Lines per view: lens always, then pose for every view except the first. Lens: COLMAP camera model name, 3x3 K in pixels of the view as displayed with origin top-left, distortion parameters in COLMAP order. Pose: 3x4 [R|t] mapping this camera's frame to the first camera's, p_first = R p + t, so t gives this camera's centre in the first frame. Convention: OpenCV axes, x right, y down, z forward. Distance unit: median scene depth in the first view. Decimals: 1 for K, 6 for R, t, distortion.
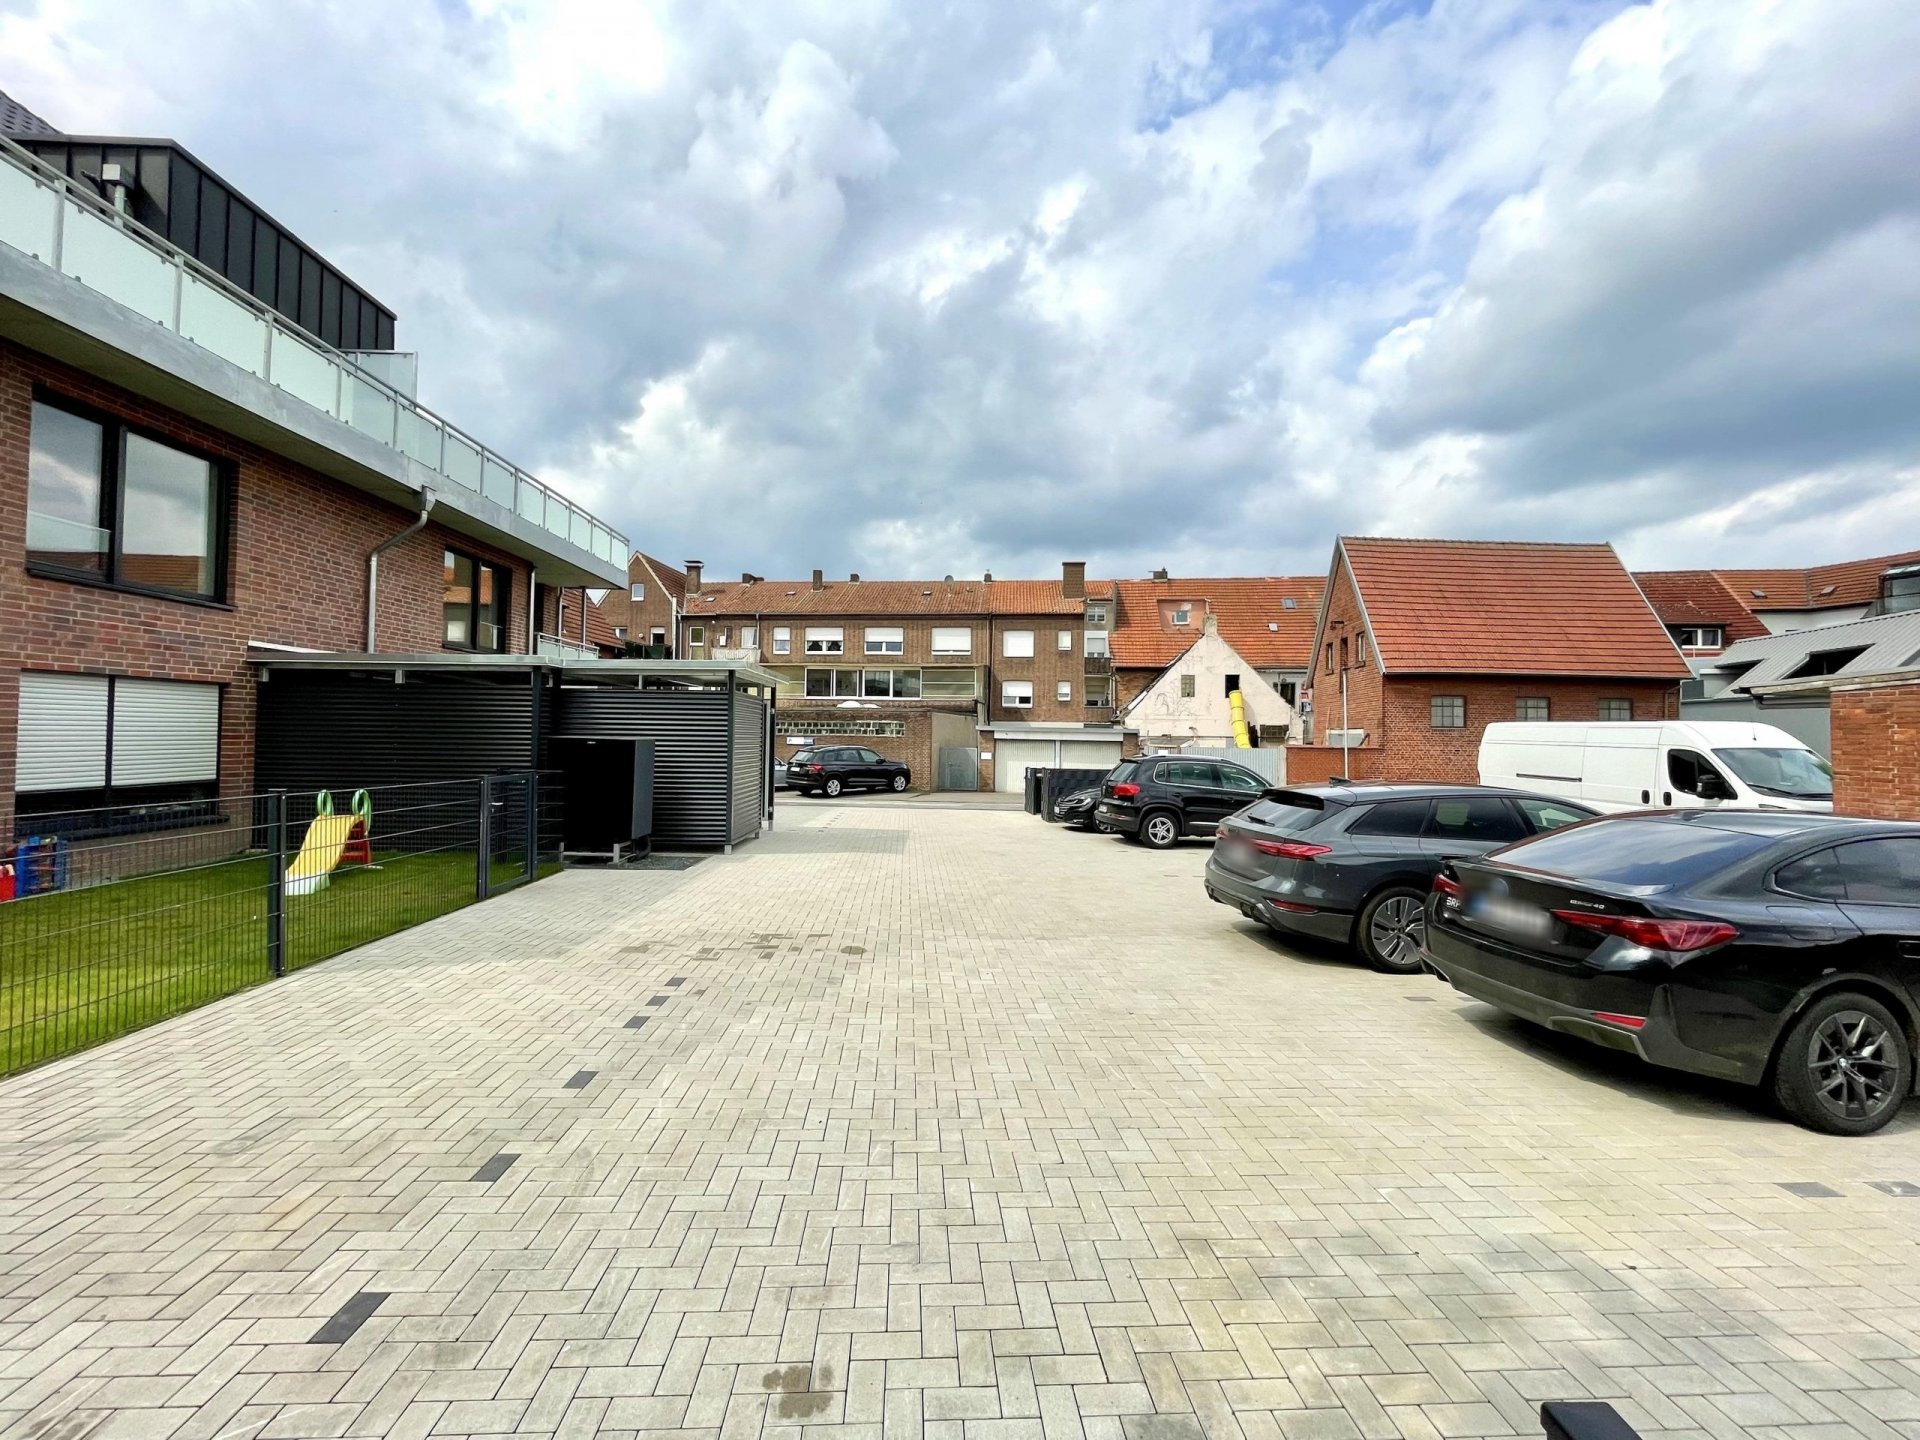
lens RADIAL K [[779.9, 0, 956.1], [0, 779.9, 713.9], [0, 0, 1]] dist [-0.004597, 0.000389]
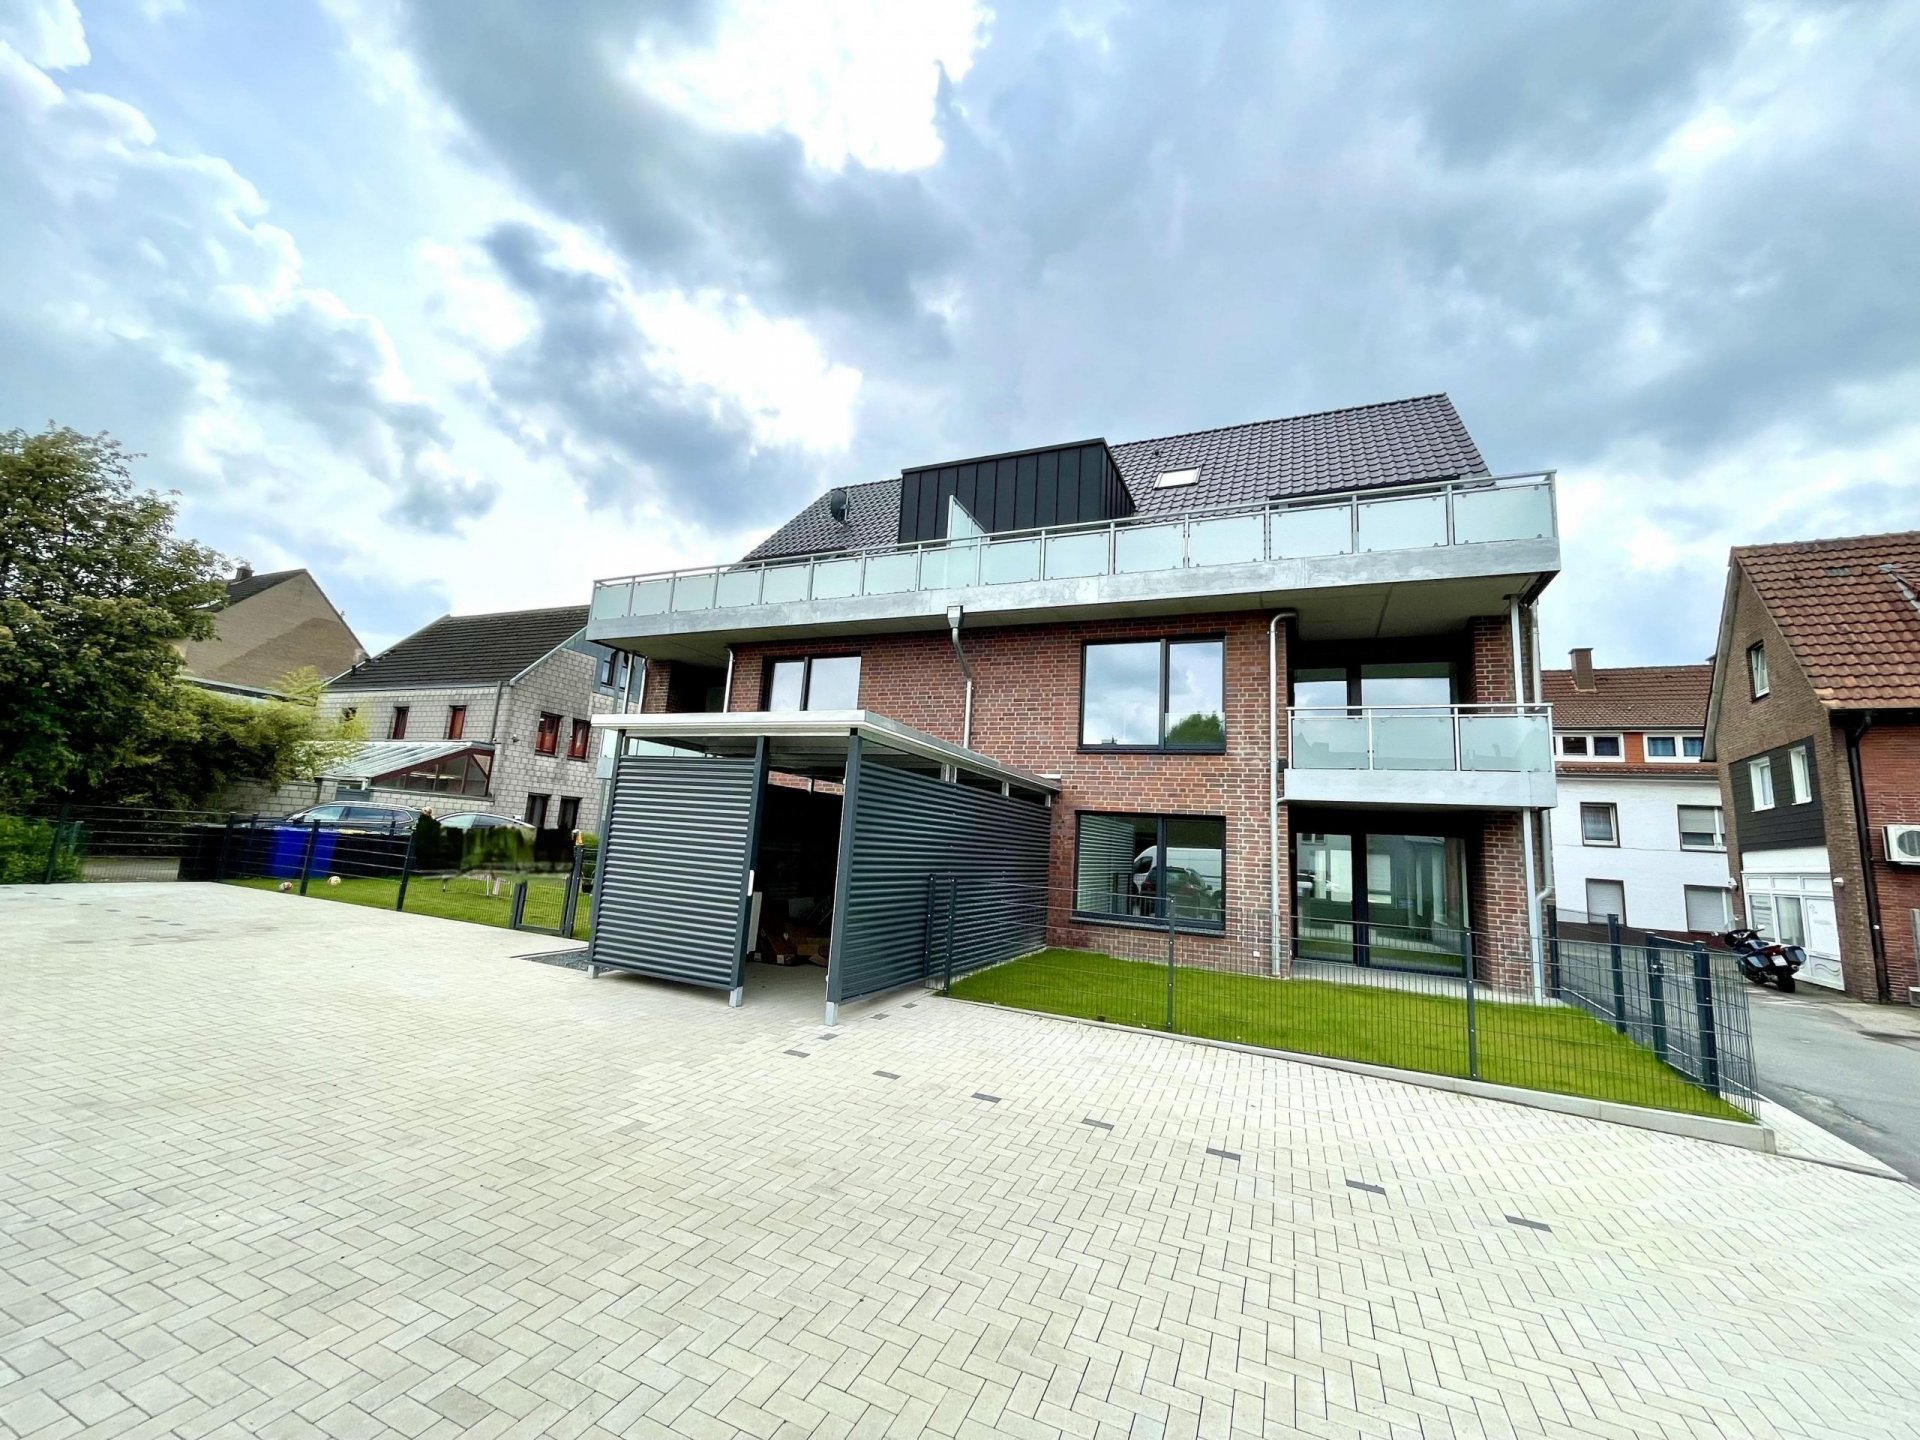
lens RADIAL K [[779.9, 0, 958.4], [0, 779.9, 714.7], [0, 0, 1]] dist [-0.004597, 0.000389]
pose [[-0.435443, -0.186785, -0.880625, 0.179516], [-0.045019, 0.981532, -0.185927, 0.040048], [0.899090, -0.041316, -0.435810, 1.158495]]
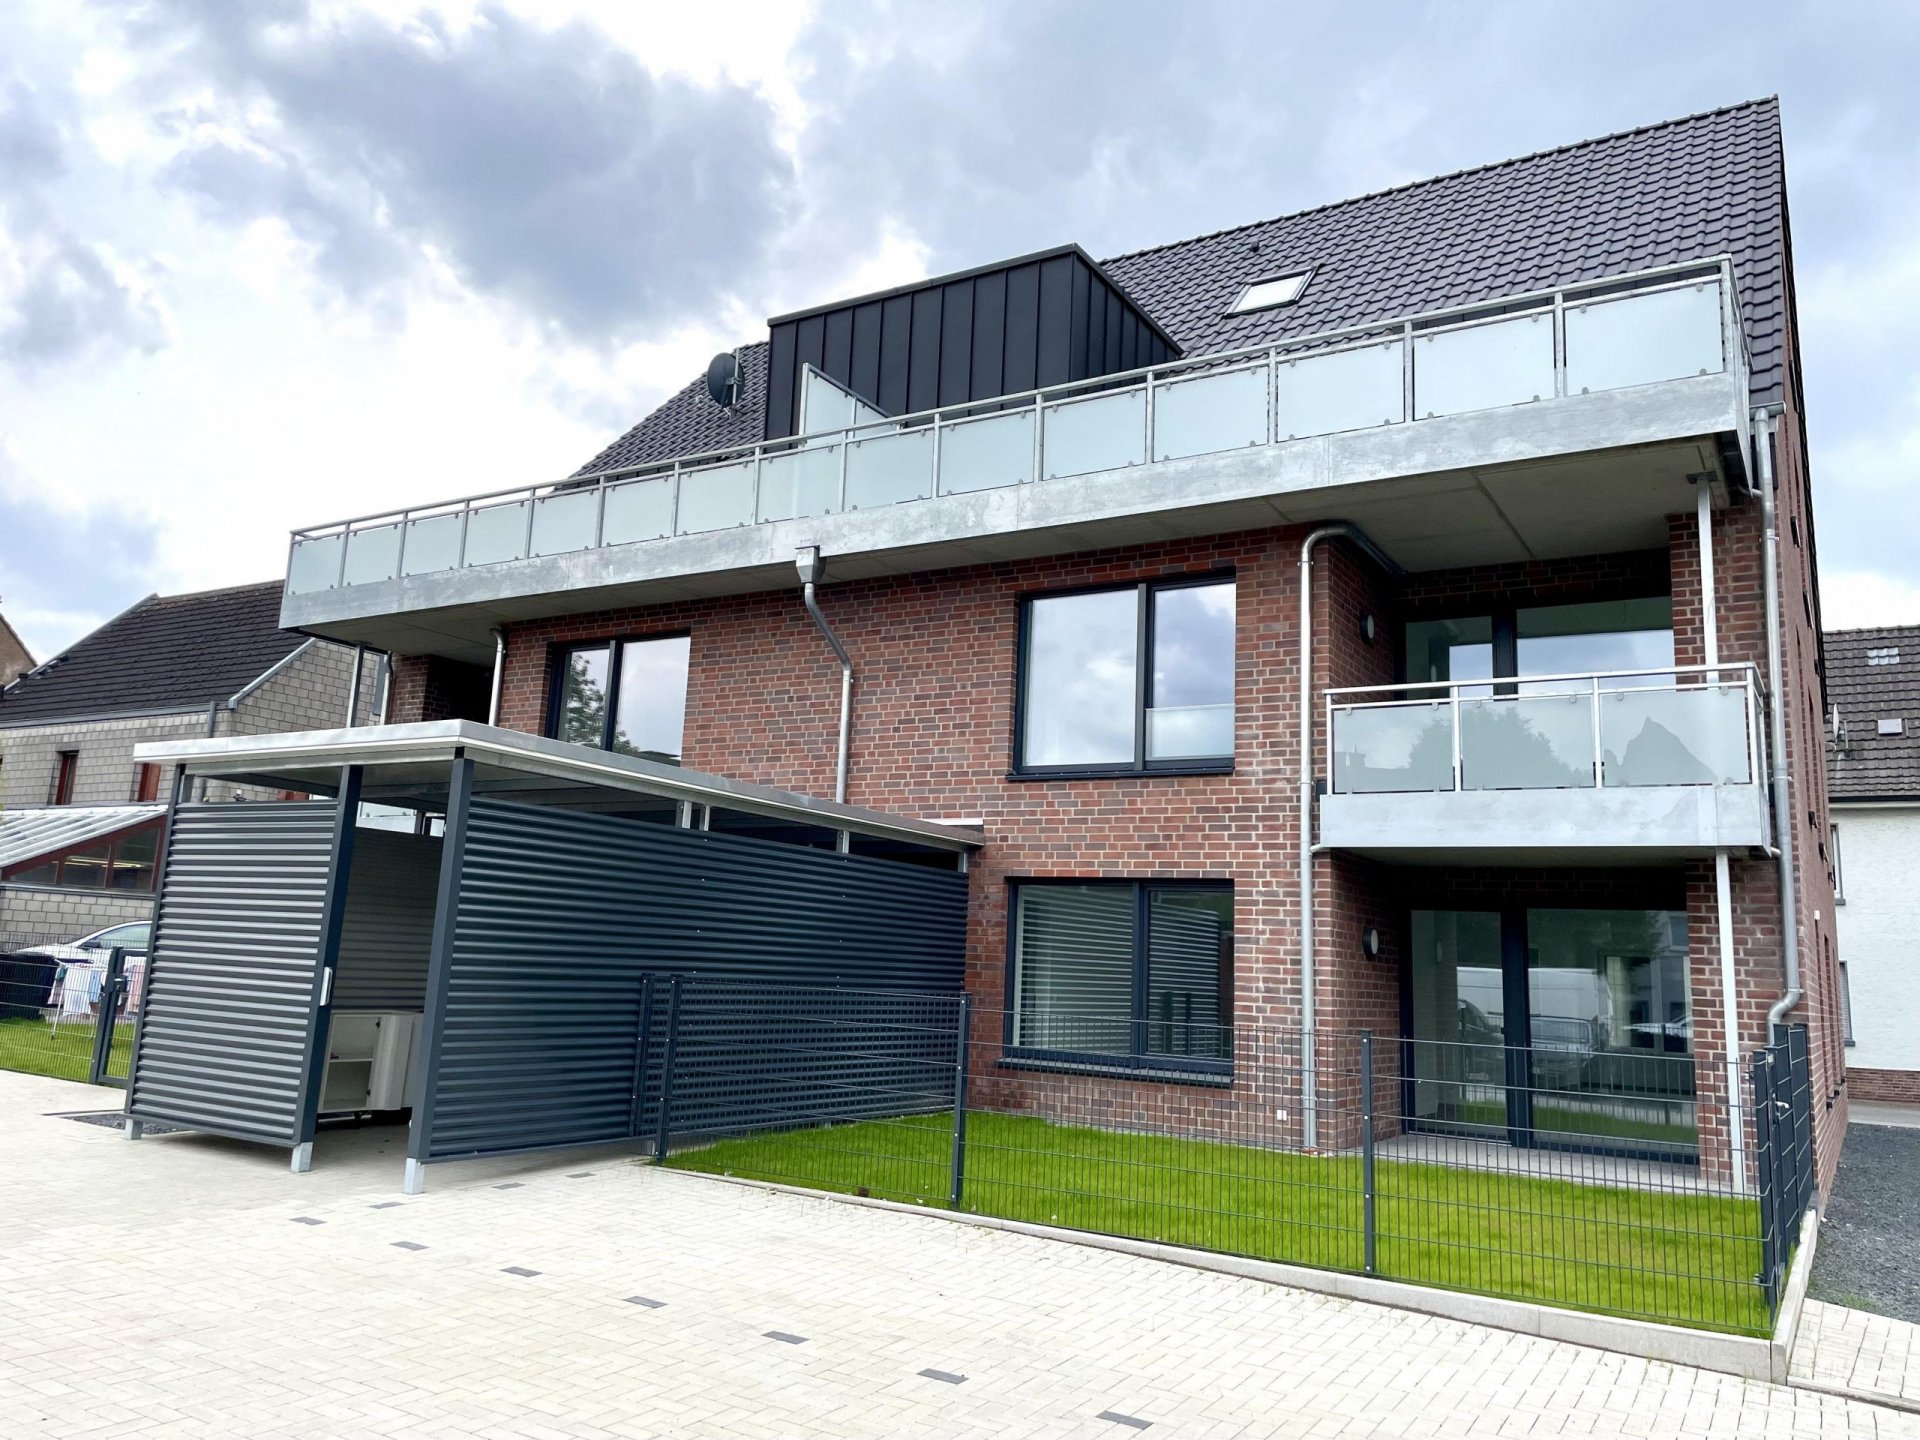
lens RADIAL K [[1450.4, 0, 959.5], [0, 1450.4, 699.4], [0, 0, 1]] dist [0.080552, -0.099092]
pose [[-0.547979, -0.187652, -0.815172, 0.164243], [-0.030281, 0.978324, -0.204854, 0.058637], [0.835944, -0.087571, -0.541784, 1.383225]]
